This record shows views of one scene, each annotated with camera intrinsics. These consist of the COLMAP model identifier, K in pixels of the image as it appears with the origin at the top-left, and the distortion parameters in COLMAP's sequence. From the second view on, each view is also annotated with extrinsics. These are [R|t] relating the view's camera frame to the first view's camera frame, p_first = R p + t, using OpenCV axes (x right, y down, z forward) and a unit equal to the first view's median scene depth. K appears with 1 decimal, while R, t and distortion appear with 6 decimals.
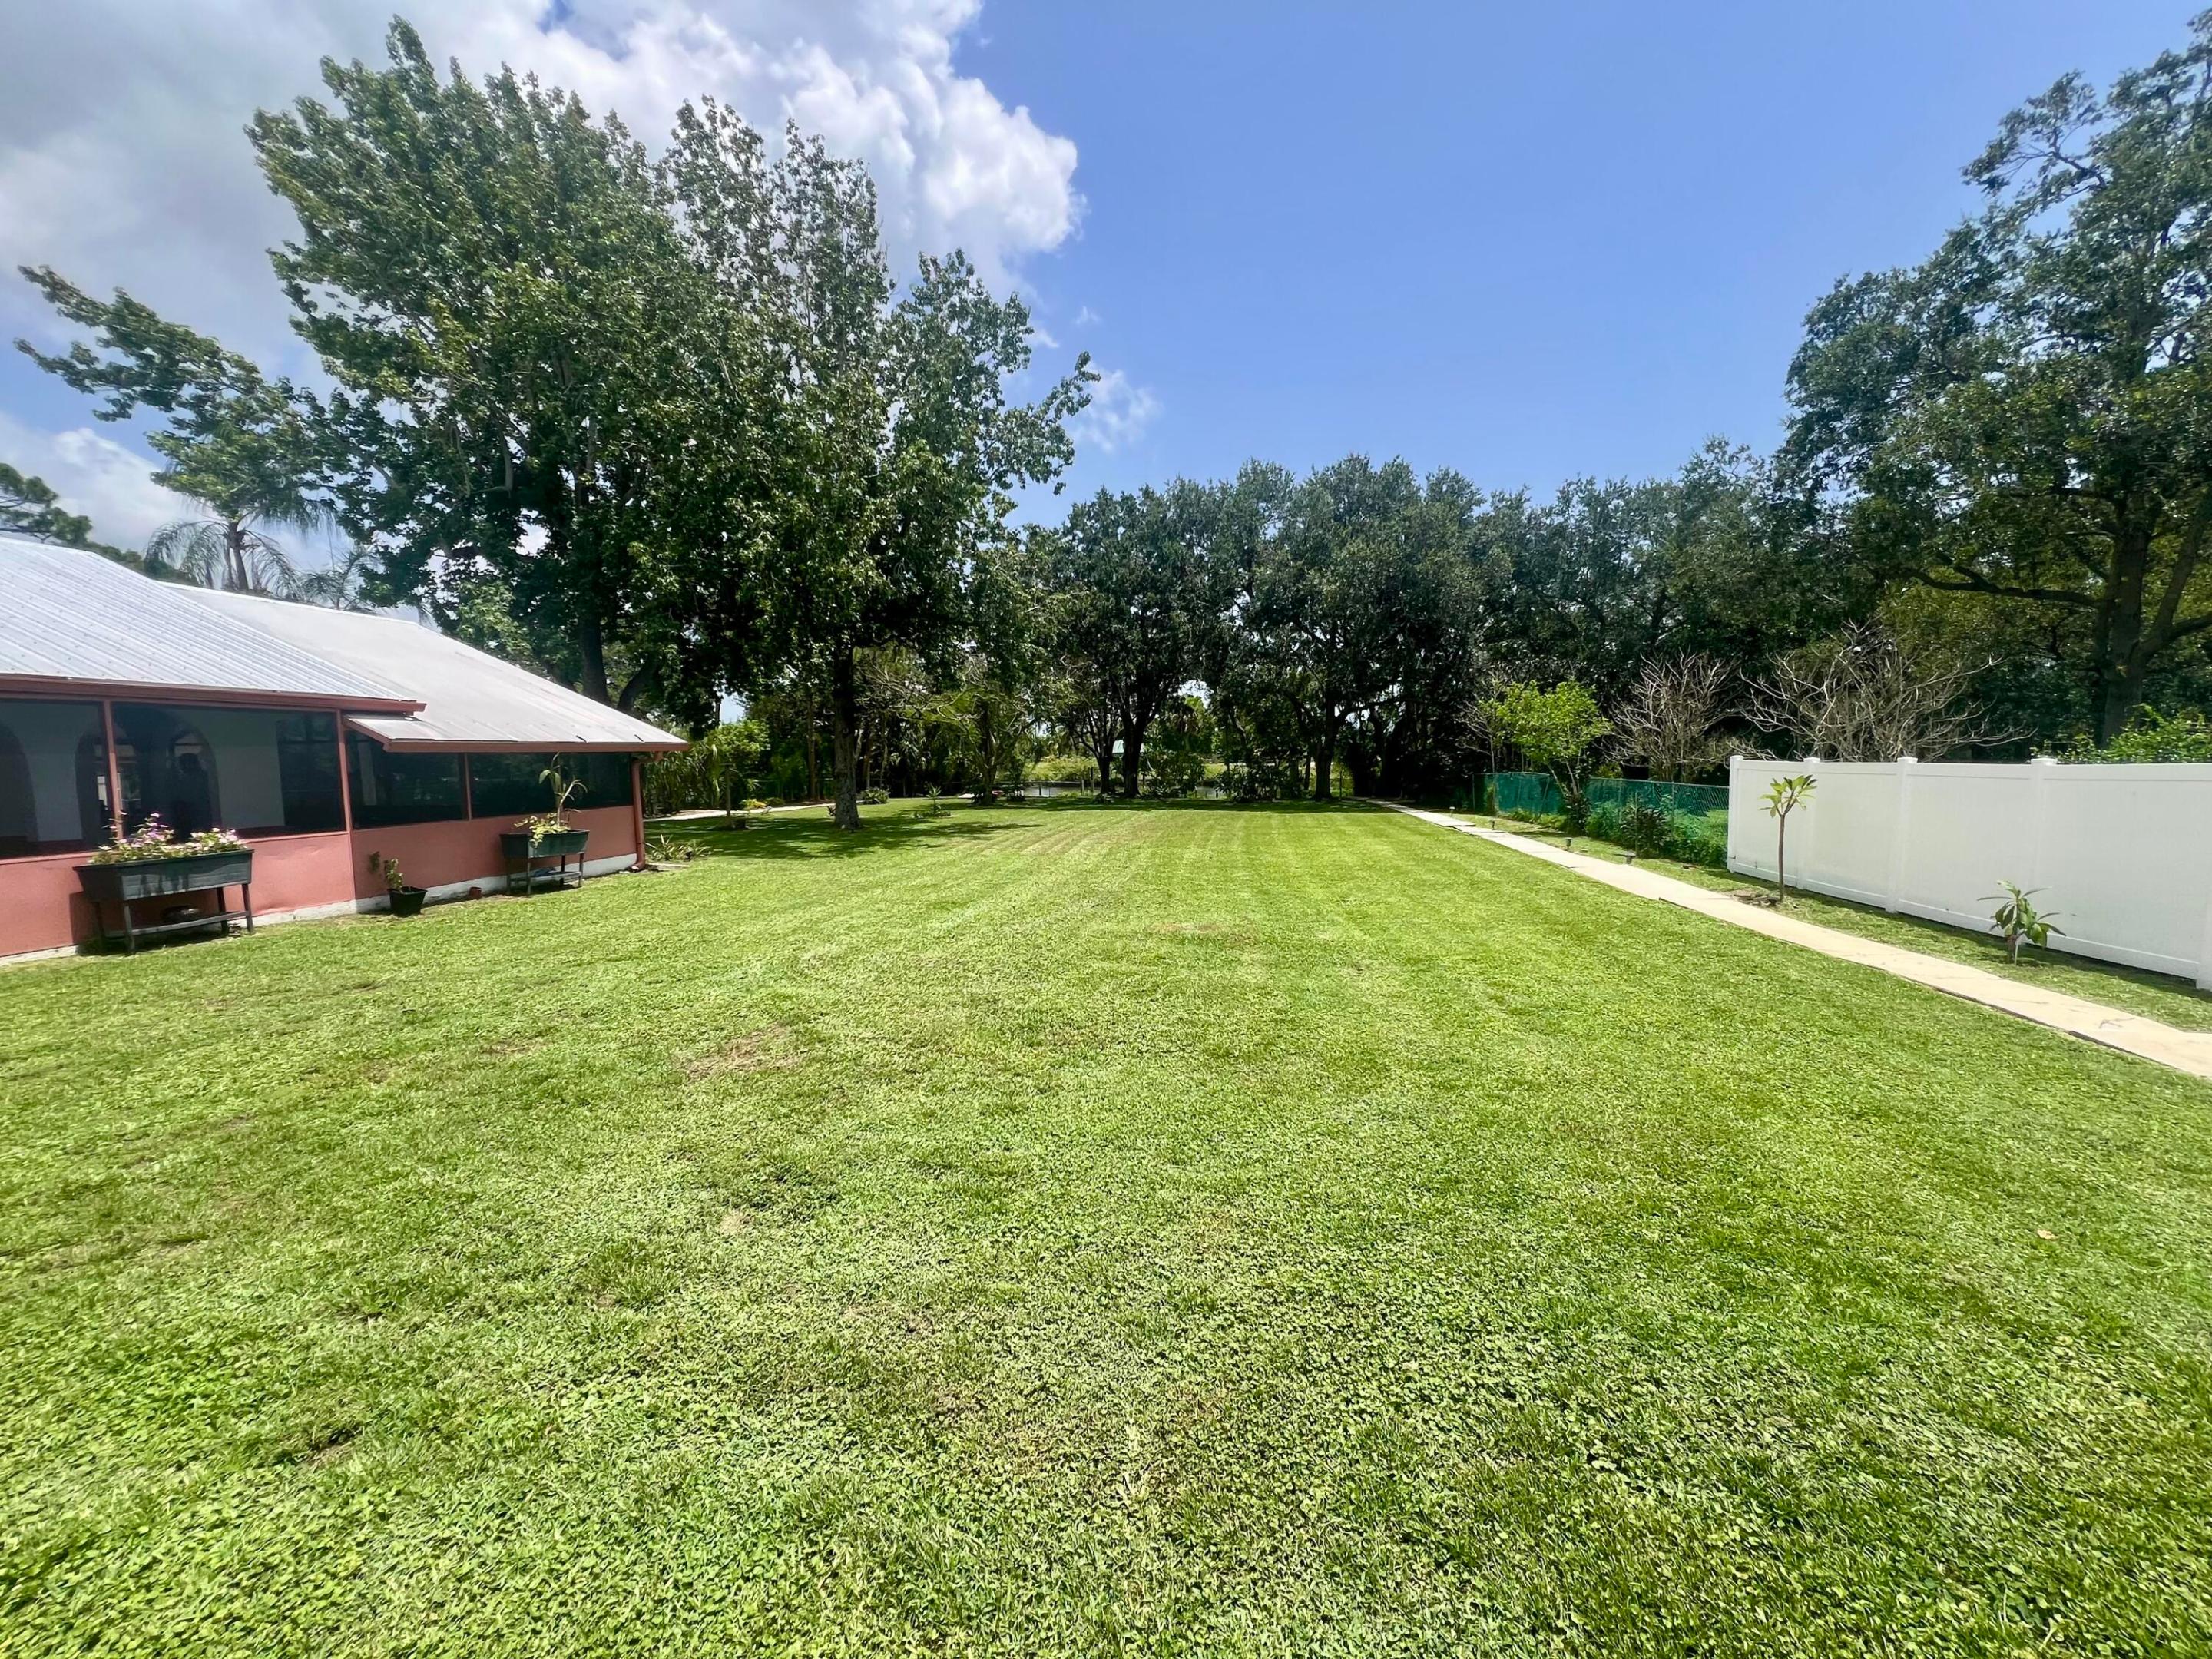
lens RADIAL K [[895.6, 0, 1110.3], [0, 895.6, 822.1], [0, 0, 1]] dist [-0.001028, -0.000058]
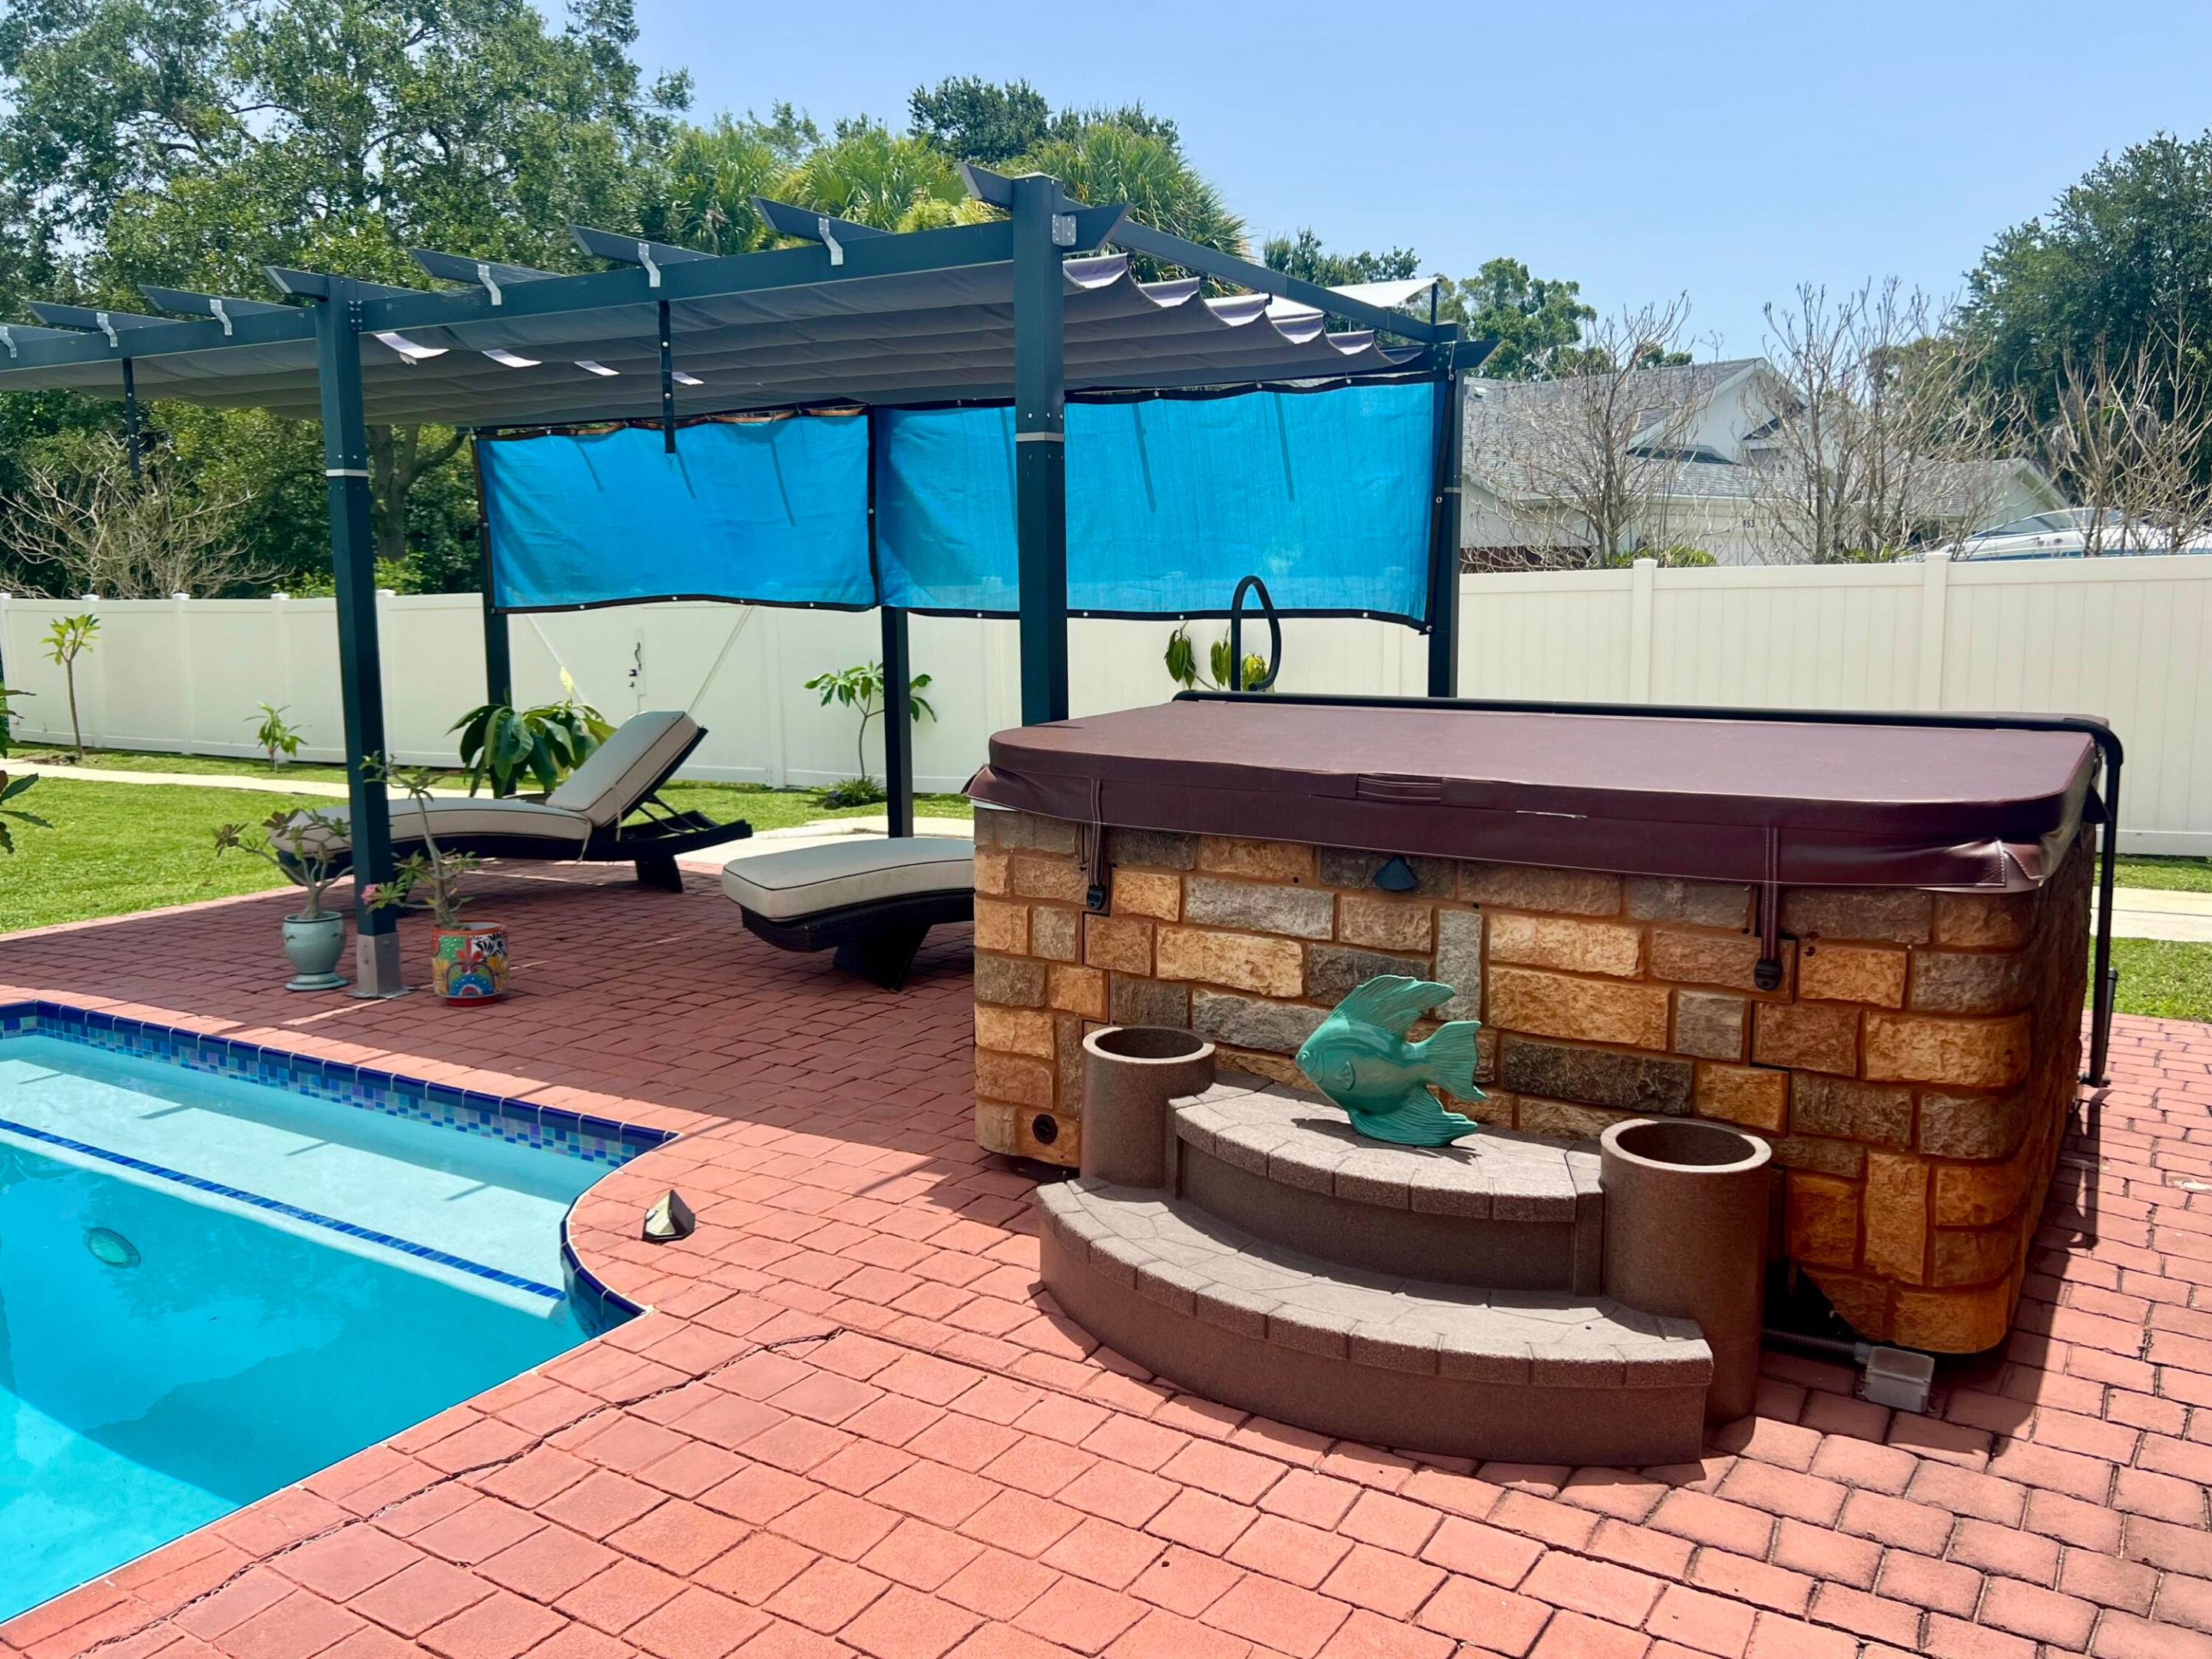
lens RADIAL K [[1707.0, 0, 1105.4], [0, 1707.0, 822.5], [0, 0, 1]] dist [0.000608, 0.002490]
pose [[0.363505, -0.121218, 0.923672, -0.394823], [0.070519, 0.992234, 0.102463, 0.044297], [-0.928919, 0.027891, 0.369230, -0.494425]]
